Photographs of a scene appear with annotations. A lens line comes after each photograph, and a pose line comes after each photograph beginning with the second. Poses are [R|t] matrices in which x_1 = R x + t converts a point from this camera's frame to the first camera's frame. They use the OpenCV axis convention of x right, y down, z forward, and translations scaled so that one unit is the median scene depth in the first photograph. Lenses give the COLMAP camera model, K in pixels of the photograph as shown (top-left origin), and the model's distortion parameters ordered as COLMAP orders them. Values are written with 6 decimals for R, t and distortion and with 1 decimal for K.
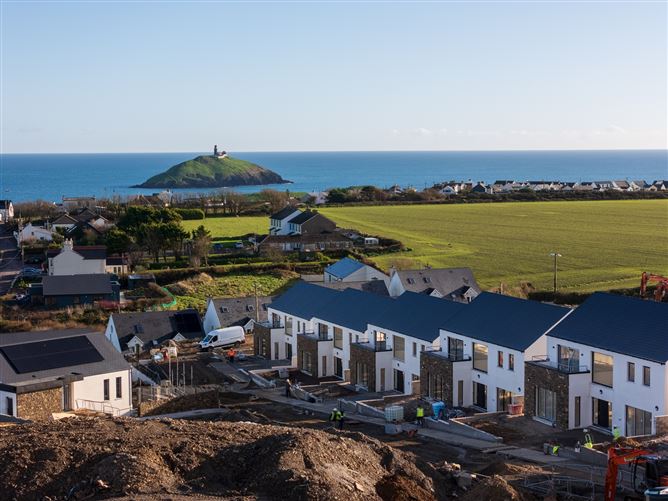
lens RADIAL K [[1338.8, 0, 334.0], [0, 1338.8, 250.5], [0, 0, 1]] dist [-0.245241, 2.796819]
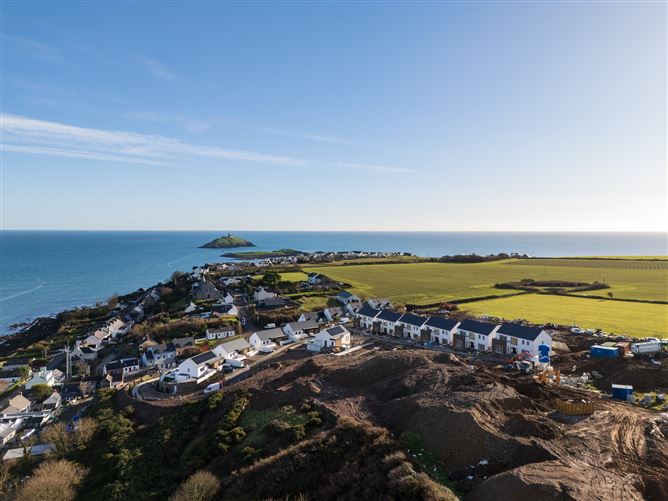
lens RADIAL K [[484.3, 0, 332.2], [0, 484.3, 249.2], [0, 0, 1]] dist [0.092344, -0.063448]
pose [[0.989219, 0.002262, 0.146427, -0.207960], [0.003010, 0.999355, -0.035772, -0.061008], [-0.146414, 0.035827, 0.988574, -0.269407]]
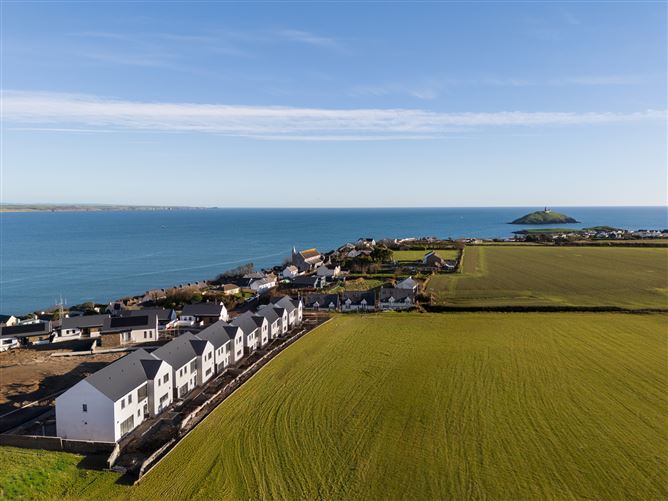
lens RADIAL K [[484.3, 0, 332.2], [0, 484.3, 249.2], [0, 0, 1]] dist [0.092344, -0.063448]
pose [[0.857964, 0.050810, -0.511191, 0.353674], [-0.043422, 0.998708, 0.026389, -0.064845], [0.511872, -0.000444, 0.859062, 0.114045]]
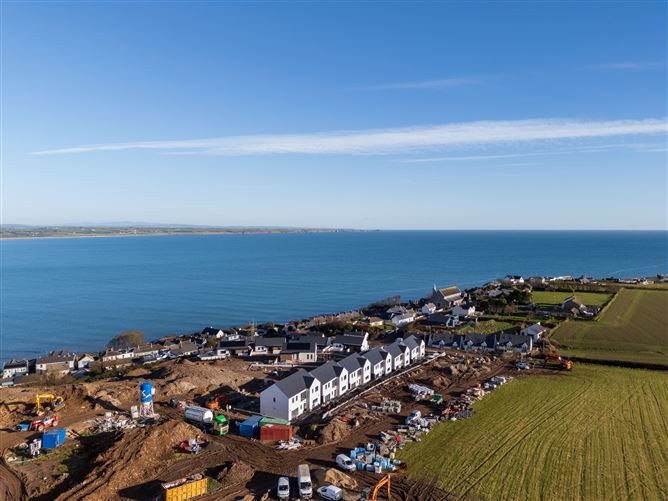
lens RADIAL K [[484.3, 0, 332.2], [0, 484.3, 249.2], [0, 0, 1]] dist [0.092344, -0.063448]
pose [[0.645788, 0.042073, -0.762357, 0.499879], [-0.065103, 0.997879, -0.000078, -0.116608], [0.760736, 0.049682, 0.647157, 0.003478]]
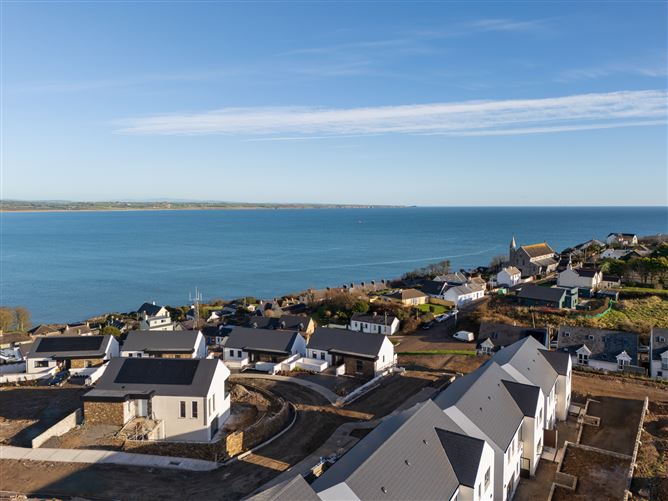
lens RADIAL K [[484.3, 0, 332.2], [0, 484.3, 249.2], [0, 0, 1]] dist [0.092344, -0.063448]
pose [[0.588781, 0.082058, -0.804117, 0.129013], [-0.069202, 0.996298, 0.050999, -0.037917], [0.805325, 0.025619, 0.592280, 0.383422]]
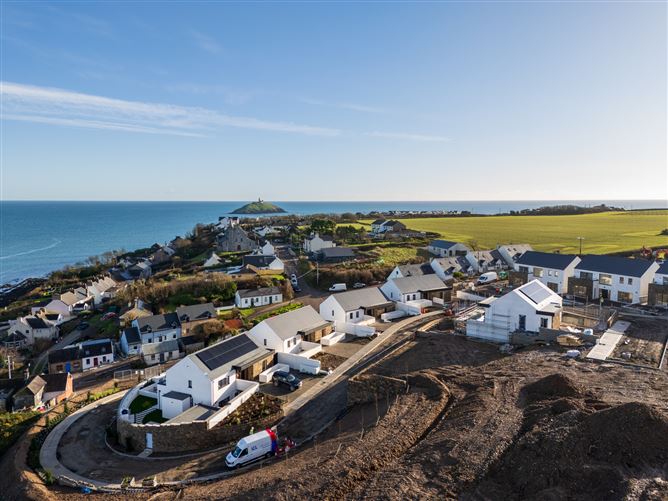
lens RADIAL K [[484.3, 0, 332.2], [0, 484.3, 249.2], [0, 0, 1]] dist [0.092344, -0.063448]
pose [[0.996114, -0.004188, 0.087975, -0.250104], [0.002060, 0.999704, 0.024262, 0.000674], [-0.088050, -0.023987, 0.995827, 0.159667]]
